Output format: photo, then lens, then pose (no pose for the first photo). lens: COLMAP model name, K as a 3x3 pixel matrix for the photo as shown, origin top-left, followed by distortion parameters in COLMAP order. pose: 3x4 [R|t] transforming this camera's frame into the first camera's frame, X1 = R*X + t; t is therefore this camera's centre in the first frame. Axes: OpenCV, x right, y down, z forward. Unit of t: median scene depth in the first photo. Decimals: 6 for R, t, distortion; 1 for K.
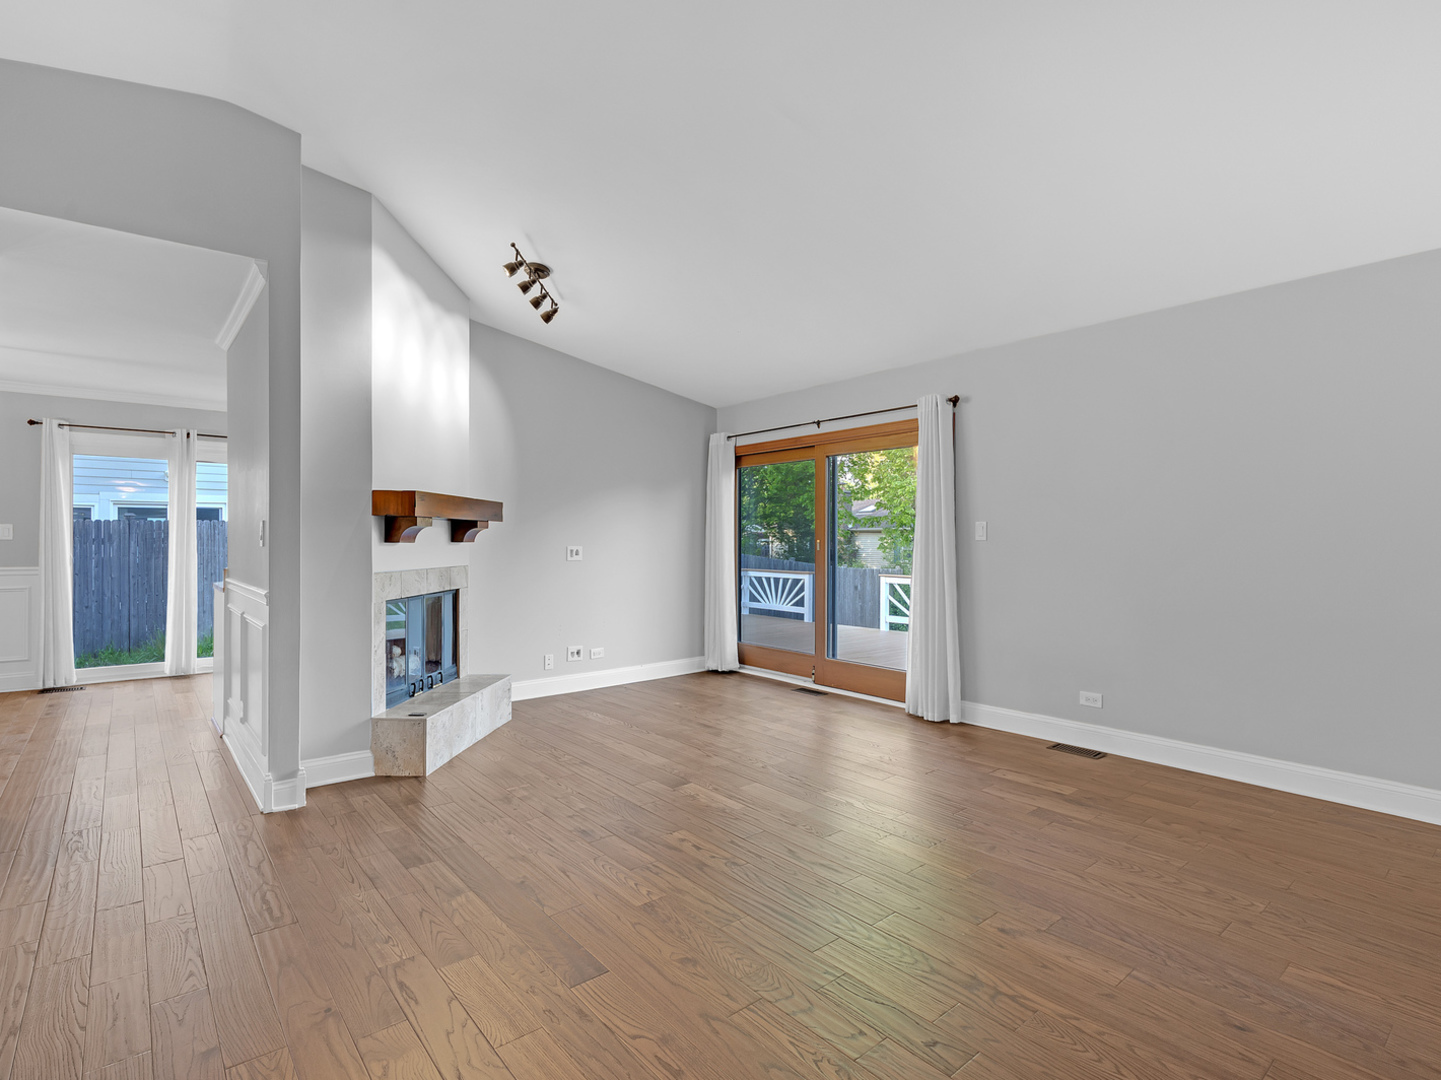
lens RADIAL K [[711.4, 0, 730.9], [0, 711.4, 537.9], [0, 0, 1]] dist [0.000546, -0.000444]
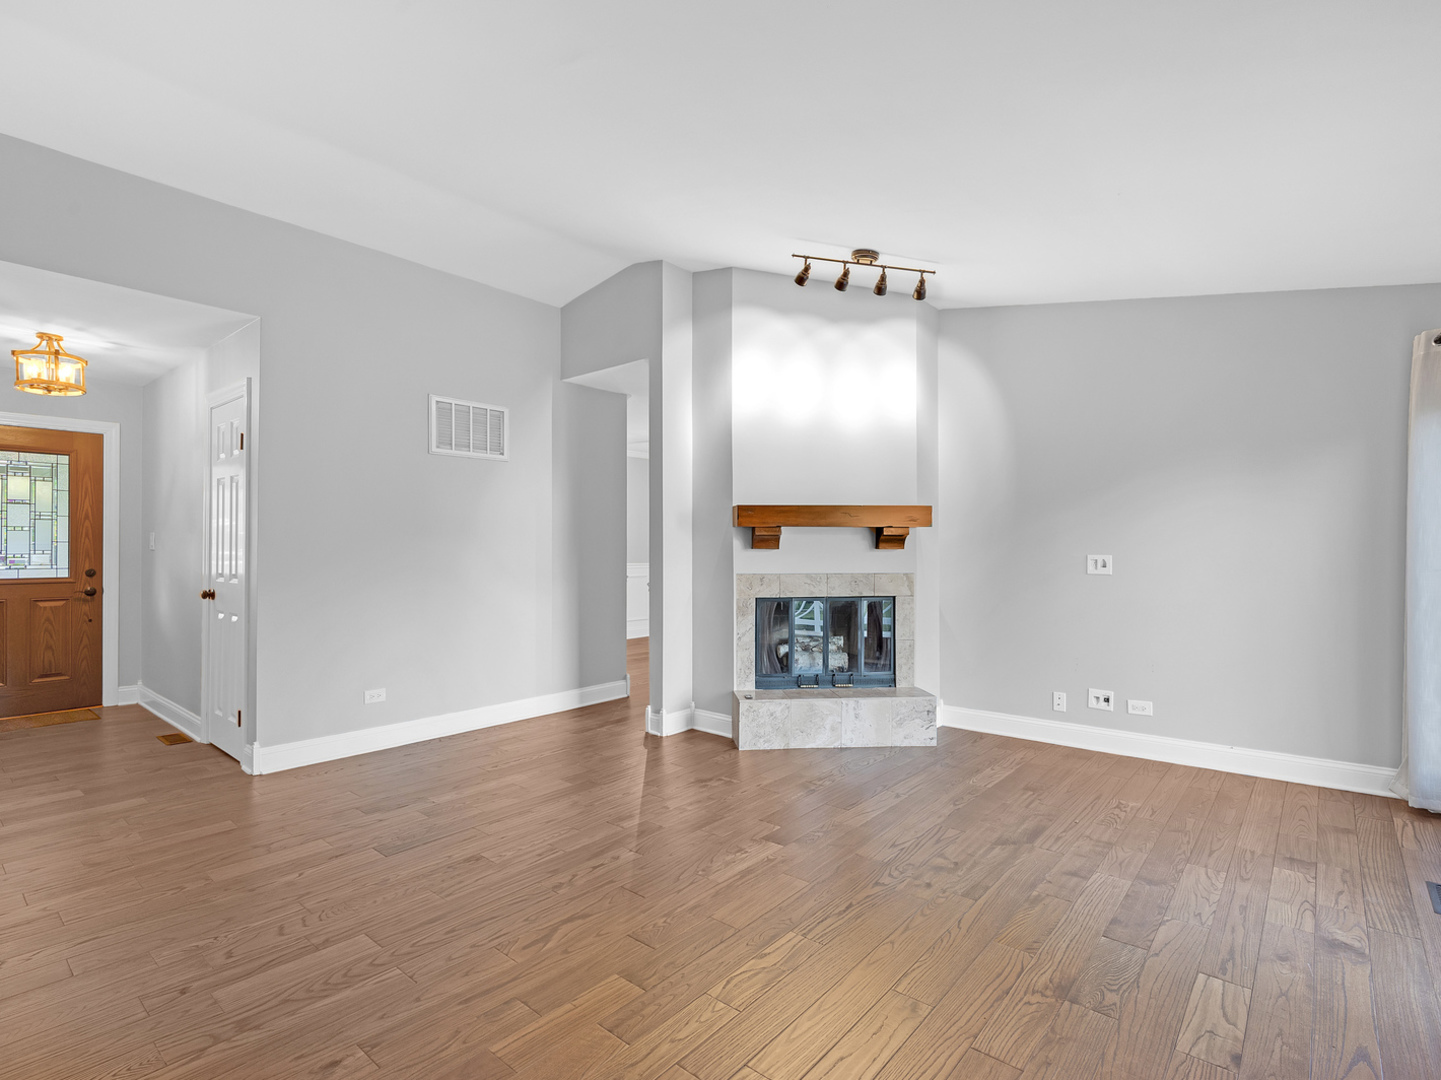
lens RADIAL K [[720.5, 0, 720.5], [0, 720.5, 540.0], [0, 0, 1]] dist [-0.000943, -0.000238]
pose [[0.165346, -0.008504, -0.986199, 0.643200], [0.003111, 0.999962, -0.008101, 0.000676], [0.986231, -0.001728, 0.165366, 0.681208]]
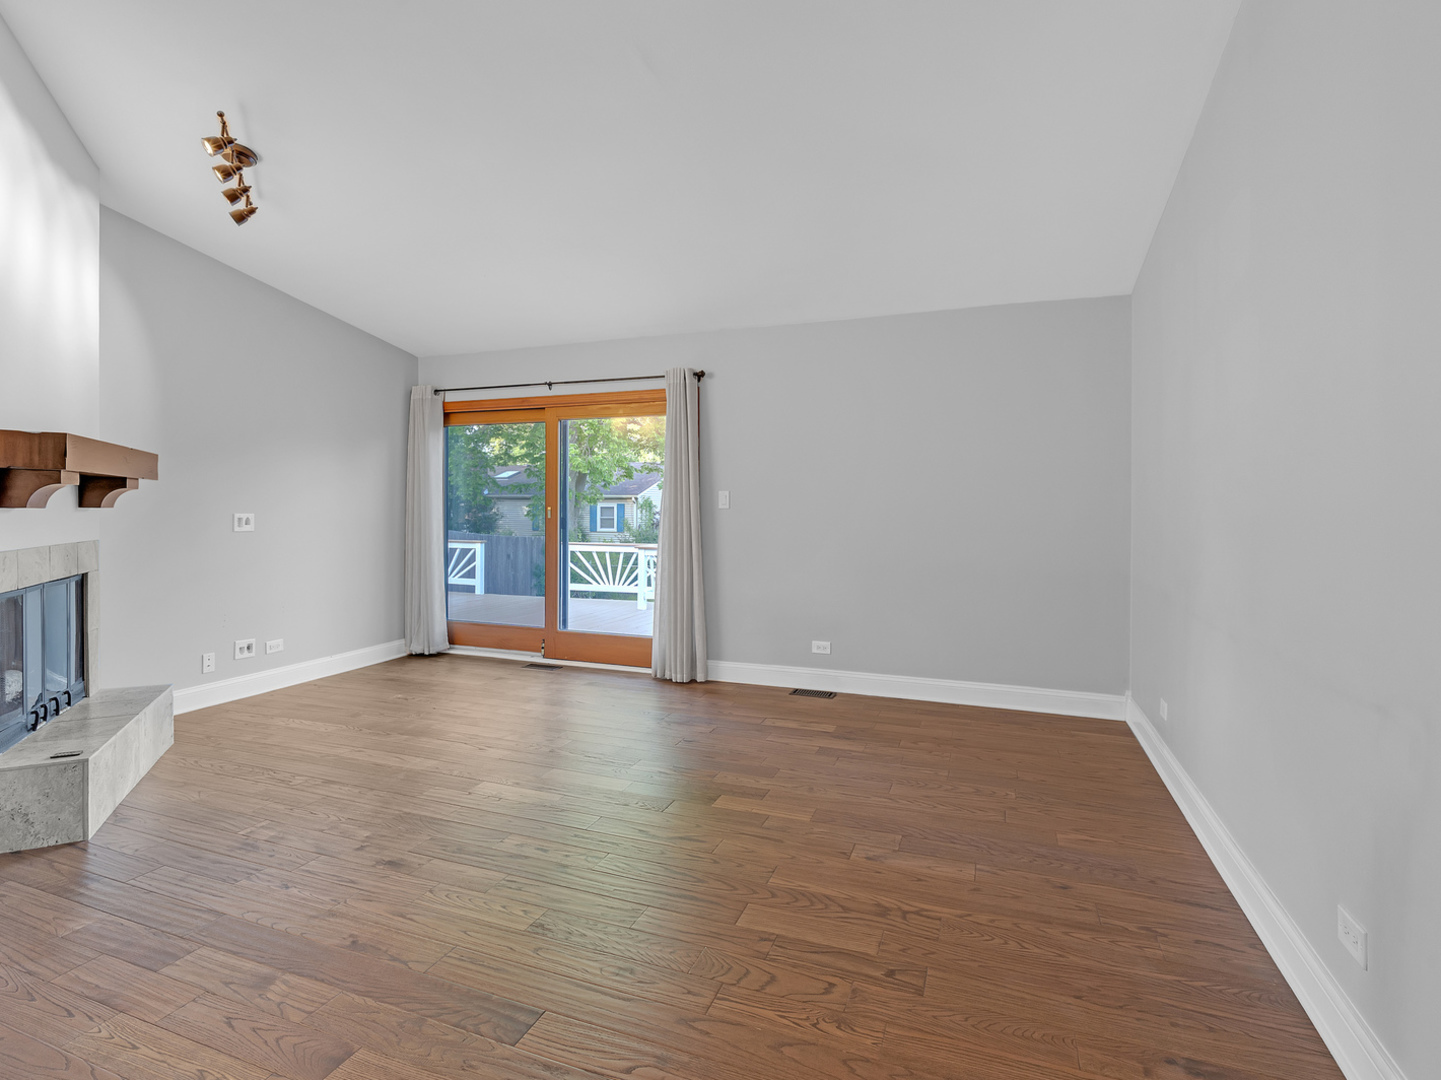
lens RADIAL K [[710.9, 0, 720.2], [0, 710.9, 512.8], [0, 0, 1]] dist [-0.000880, -0.000705]
pose [[0.875662, 0.001952, 0.482920, -0.193595], [-0.007214, 0.999933, 0.009039, 0.000165], [-0.482870, -0.011399, 0.875618, 0.075785]]
